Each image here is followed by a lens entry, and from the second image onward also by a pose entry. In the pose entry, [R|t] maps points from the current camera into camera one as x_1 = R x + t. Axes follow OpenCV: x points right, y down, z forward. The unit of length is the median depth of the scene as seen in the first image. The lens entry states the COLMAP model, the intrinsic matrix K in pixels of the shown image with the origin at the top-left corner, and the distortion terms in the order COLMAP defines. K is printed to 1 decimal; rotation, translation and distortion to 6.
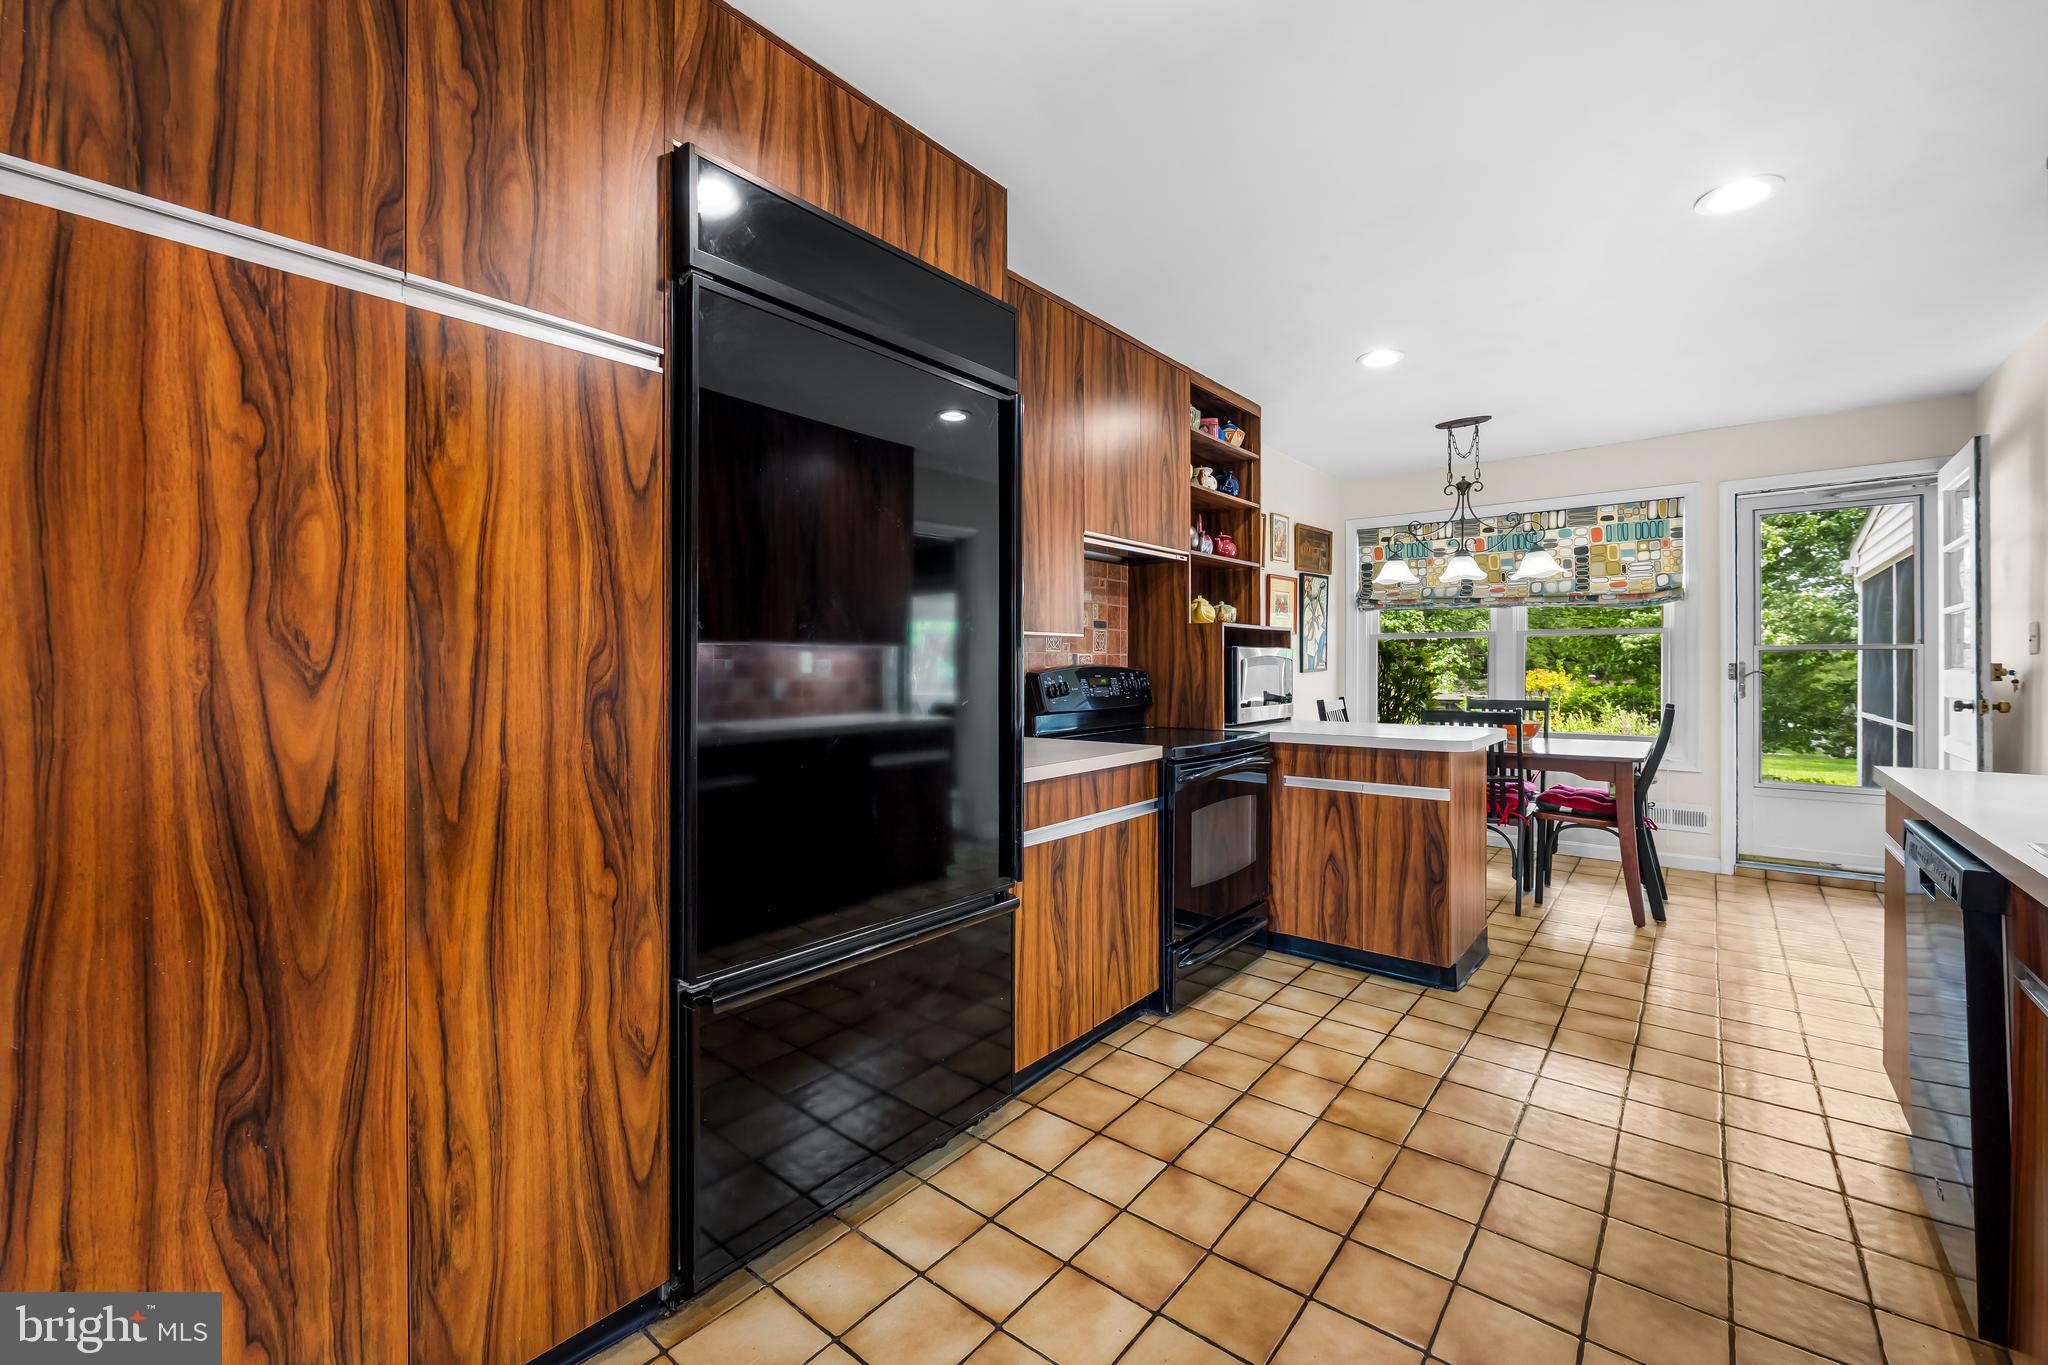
lens RADIAL K [[830.6, 0, 1035.2], [0, 830.6, 666.5], [0, 0, 1]] dist [-0.007789, -0.000341]
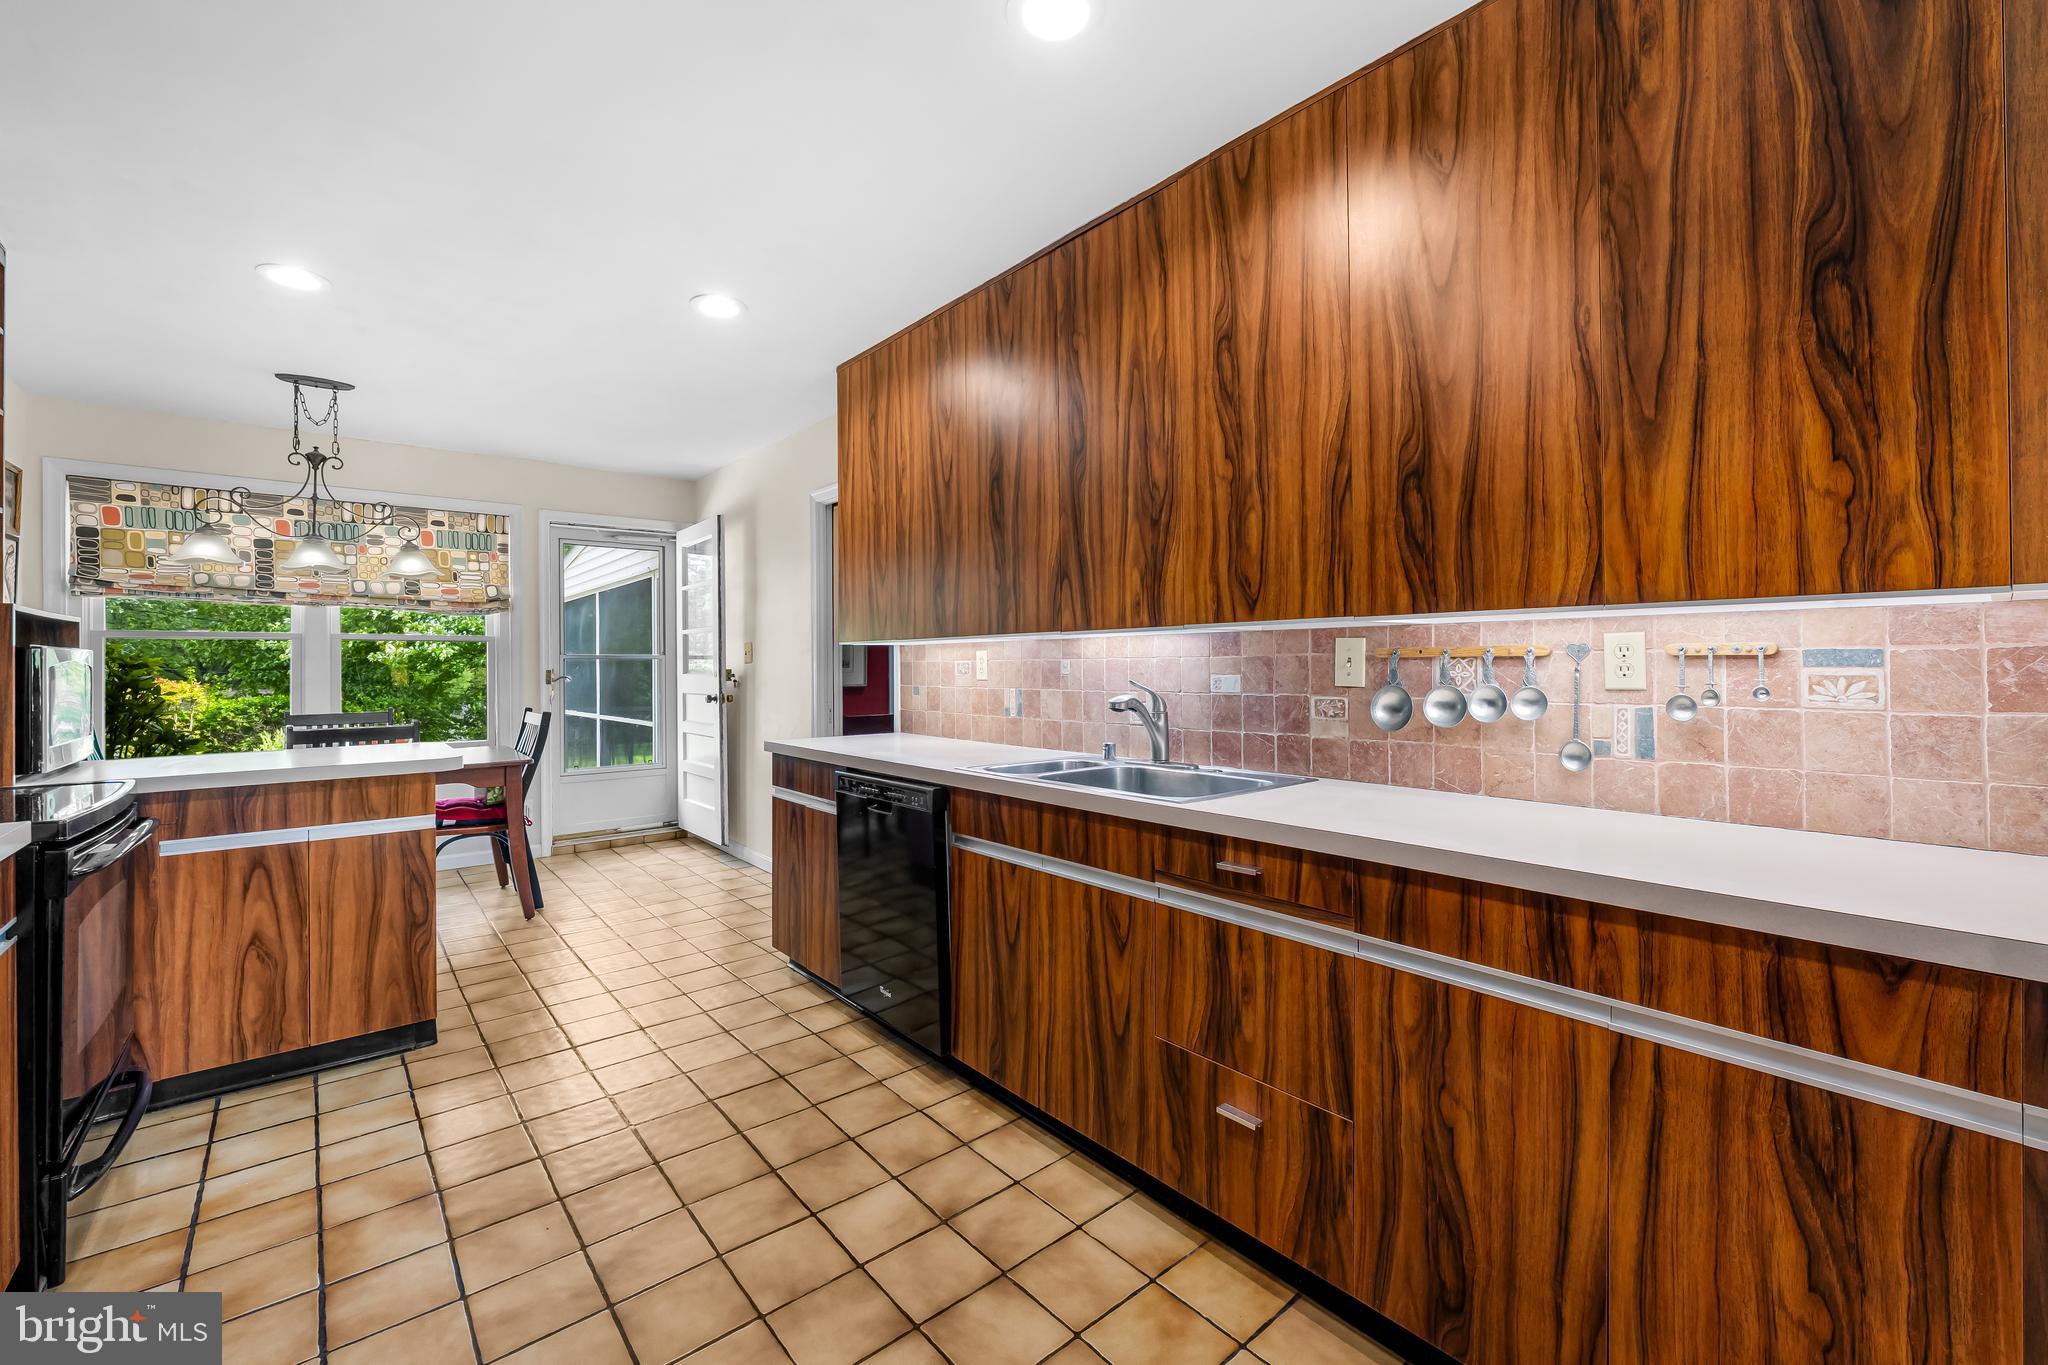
lens RADIAL K [[830.6, 0, 1024.7], [0, 830.6, 665.2], [0, 0, 1]] dist [-0.007789, -0.000341]
pose [[0.184258, 0.001832, 0.982876, -0.243351], [0.008029, 0.999962, -0.003369, -0.002034], [-0.982845, 0.008512, 0.184236, 0.217980]]
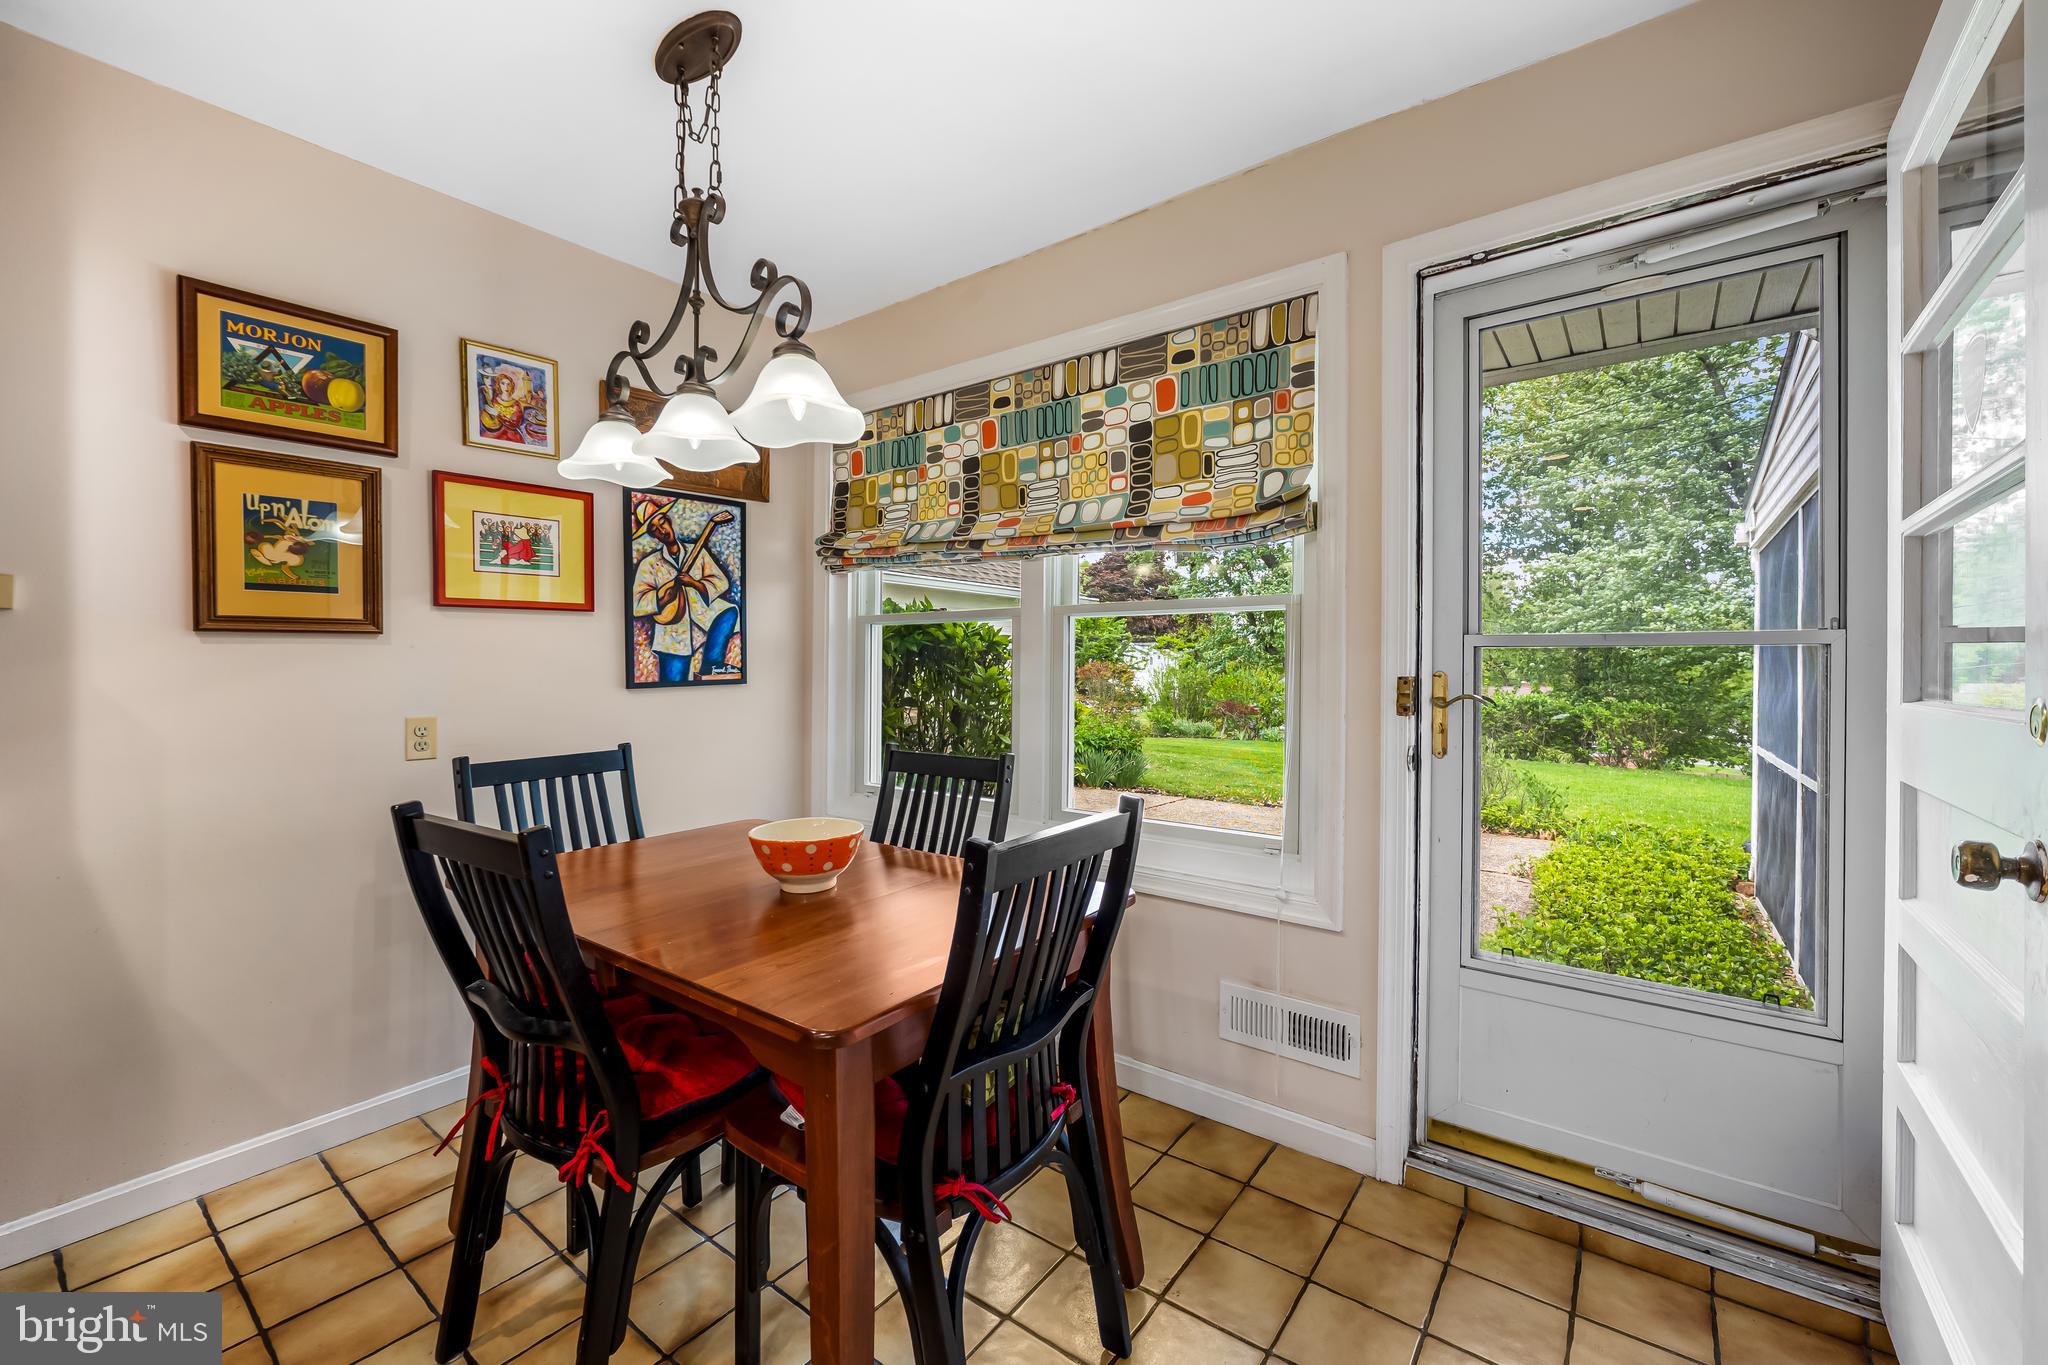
lens RADIAL K [[830.6, 0, 1038.6], [0, 830.6, 669.4], [0, 0, 1]] dist [-0.007789, -0.000341]
pose [[0.998927, 0.004493, 0.046090, 0.972944], [-0.004523, 0.999990, 0.000558, -0.010222], [-0.046087, -0.000766, 0.998937, 0.896948]]
